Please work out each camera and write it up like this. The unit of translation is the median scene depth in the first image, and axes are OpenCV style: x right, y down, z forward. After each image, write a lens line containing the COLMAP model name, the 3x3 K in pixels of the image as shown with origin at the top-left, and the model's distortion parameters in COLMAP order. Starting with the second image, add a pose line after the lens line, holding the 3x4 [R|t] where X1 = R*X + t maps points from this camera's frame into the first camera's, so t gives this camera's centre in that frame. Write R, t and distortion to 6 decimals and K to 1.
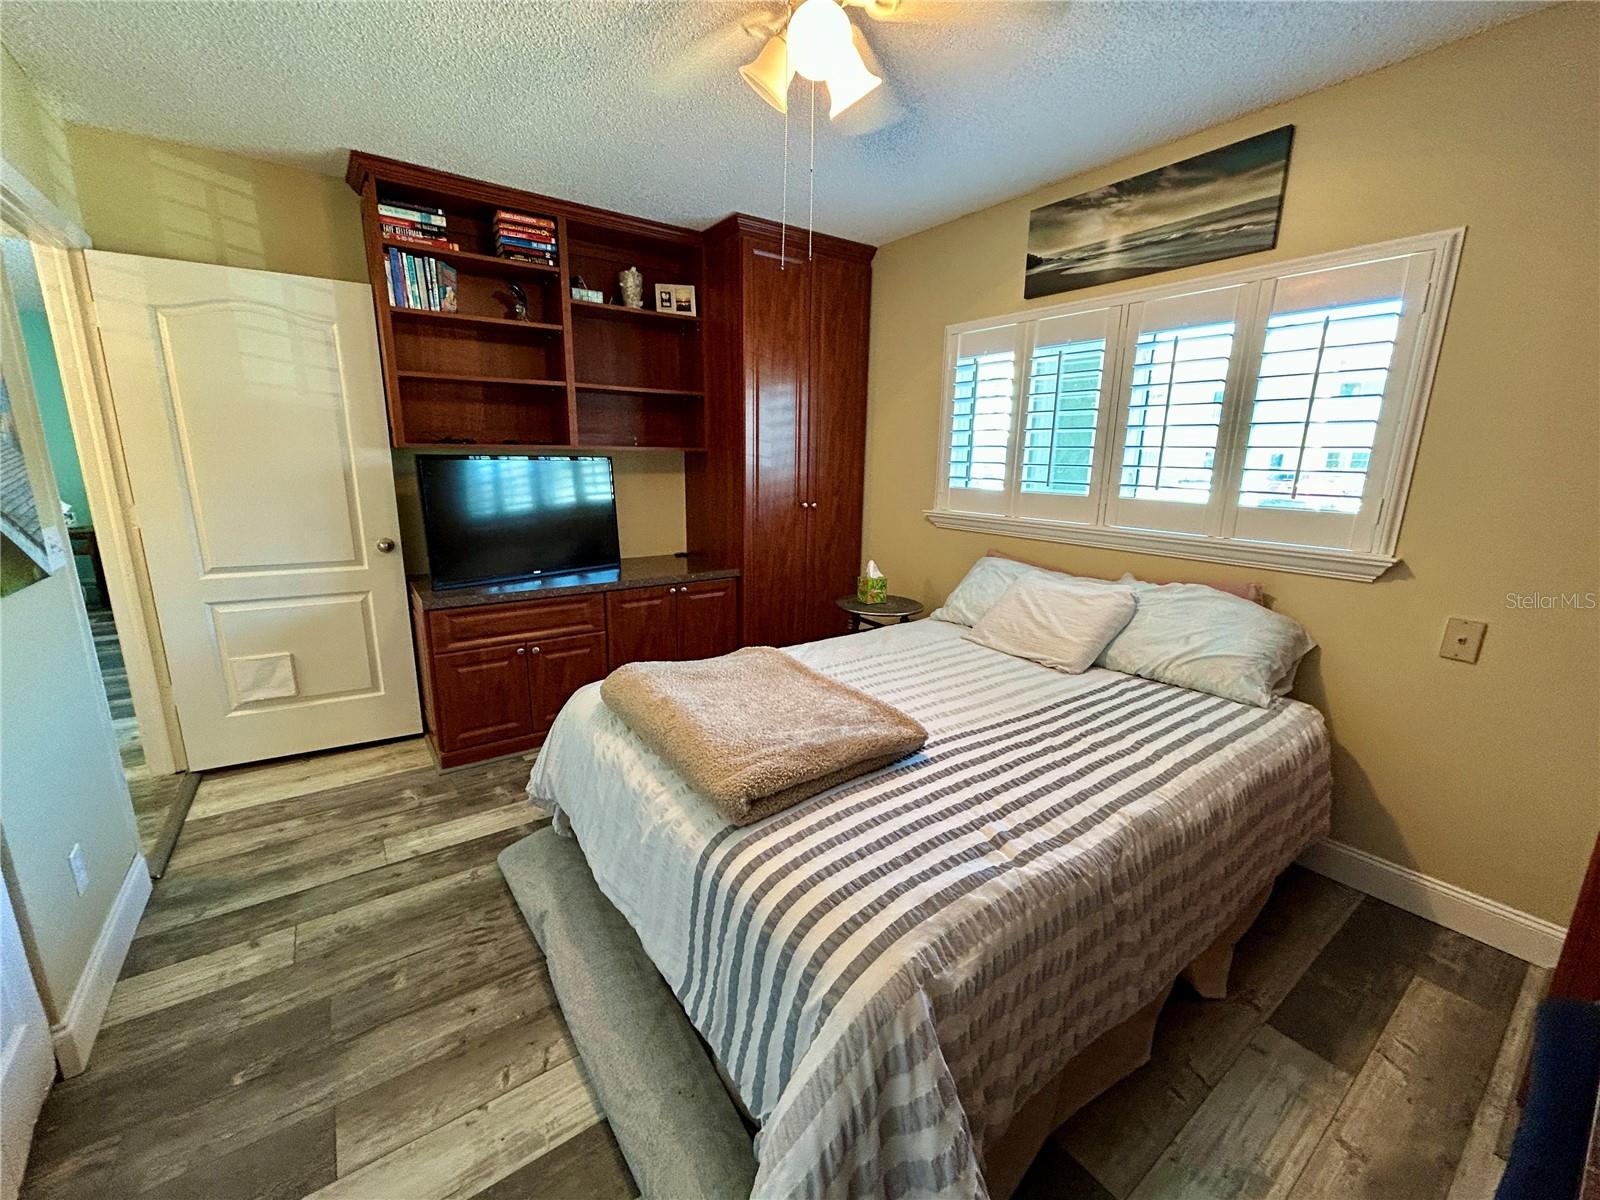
lens RADIAL K [[645.1, 0, 800.0], [0, 645.1, 600.2], [0, 0, 1]] dist [0.000054, -0.000017]
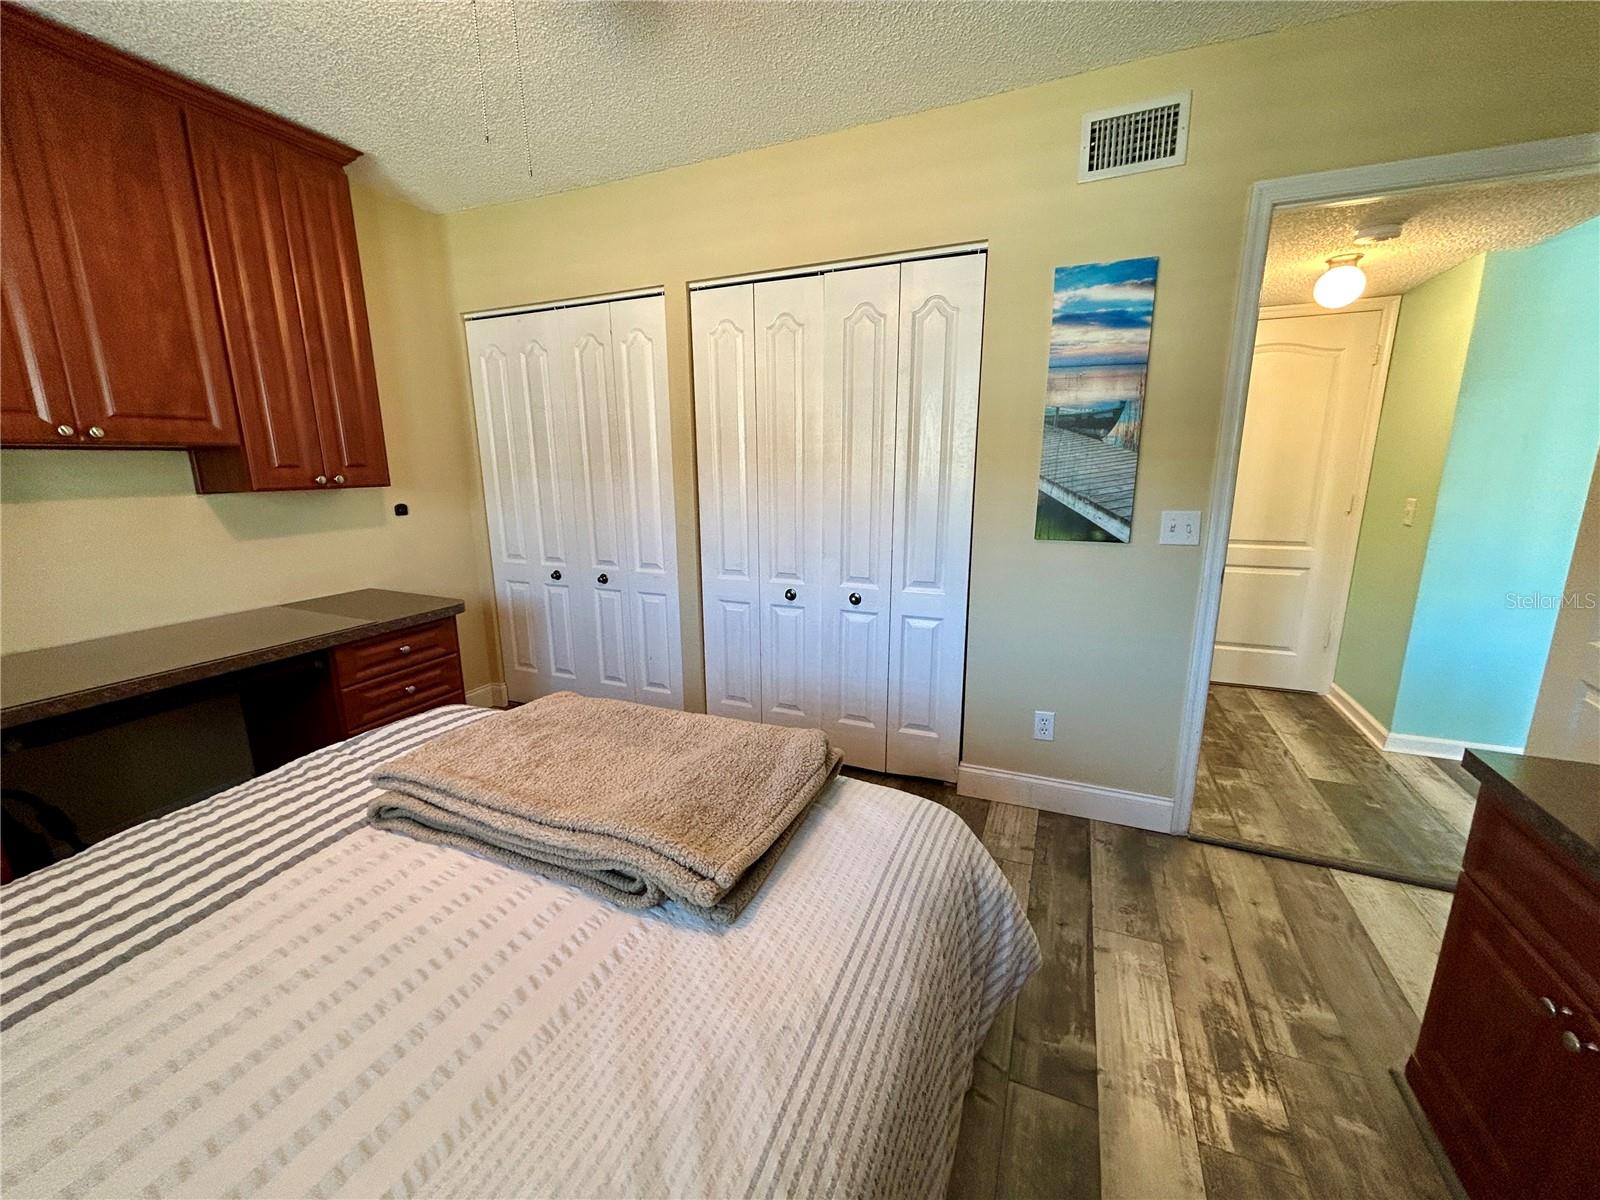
lens RADIAL K [[645.1, 0, 793.4], [0, 645.1, 603.5], [0, 0, 1]] dist [0.000054, -0.000017]
pose [[-0.863268, 0.099595, -0.494822, 0.082147], [-0.116312, 0.914703, 0.387026, -0.257797], [0.491161, 0.391661, -0.778050, 1.253474]]
